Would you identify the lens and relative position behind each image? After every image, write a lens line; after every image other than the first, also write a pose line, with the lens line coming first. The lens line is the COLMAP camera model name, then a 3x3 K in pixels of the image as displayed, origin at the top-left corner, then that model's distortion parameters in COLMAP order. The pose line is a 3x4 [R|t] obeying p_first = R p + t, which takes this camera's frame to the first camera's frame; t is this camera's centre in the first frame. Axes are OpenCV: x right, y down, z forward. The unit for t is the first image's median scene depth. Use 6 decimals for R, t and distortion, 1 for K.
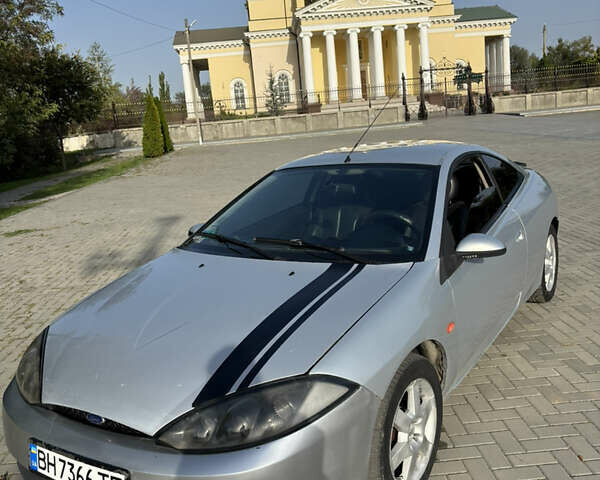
lens RADIAL K [[606.0, 0, 300.0], [0, 606.0, 240.0], [0, 0, 1]] dist [0.012362, -0.014121]
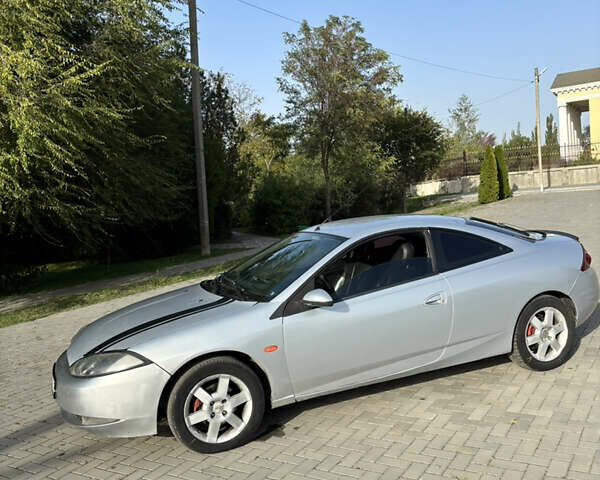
lens RADIAL K [[606.0, 0, 300.0], [0, 606.0, 240.0], [0, 0, 1]] dist [0.012362, -0.014121]
pose [[0.800711, 0.060111, -0.596028, 0.116161], [-0.099101, 0.994536, -0.032833, -0.007795], [0.590797, 0.085357, 0.802292, -0.016320]]
